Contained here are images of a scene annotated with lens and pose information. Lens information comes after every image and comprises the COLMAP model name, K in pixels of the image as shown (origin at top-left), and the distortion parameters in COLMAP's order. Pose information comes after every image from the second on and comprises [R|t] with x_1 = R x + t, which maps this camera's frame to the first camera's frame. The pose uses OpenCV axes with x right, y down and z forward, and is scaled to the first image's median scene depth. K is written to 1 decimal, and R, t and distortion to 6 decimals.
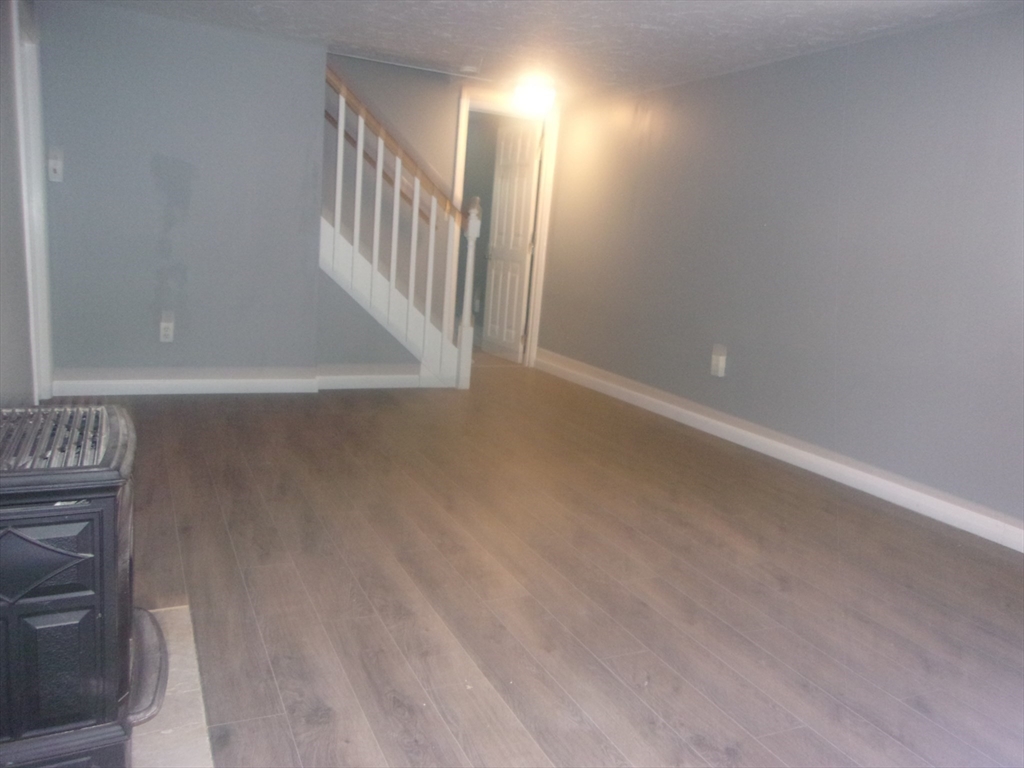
lens RADIAL K [[810.1, 0, 513.2], [0, 810.1, 387.7], [0, 0, 1]] dist [0.006025, 0.008329]
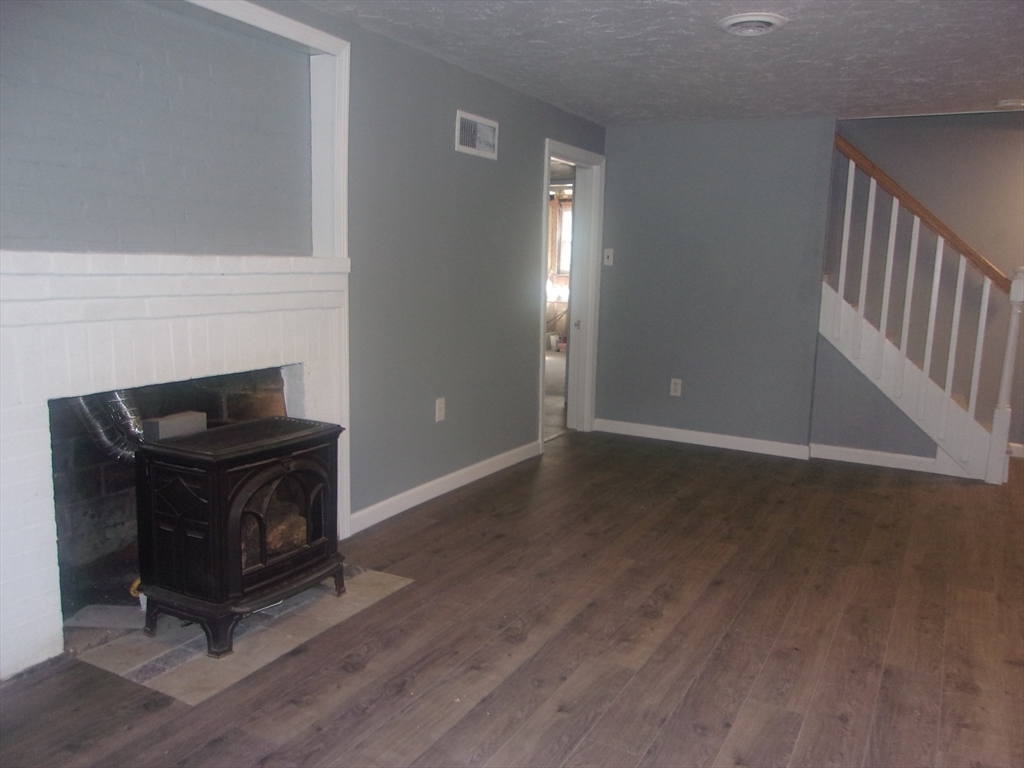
lens RADIAL K [[810.1, 0, 517.1], [0, 810.1, 383.8], [0, 0, 1]] dist [0.006025, 0.008329]
pose [[0.589790, 0.065898, -0.804864, 0.398695], [-0.124550, 0.992163, -0.010034, -0.036456], [0.797894, 0.106163, 0.593375, 0.142958]]
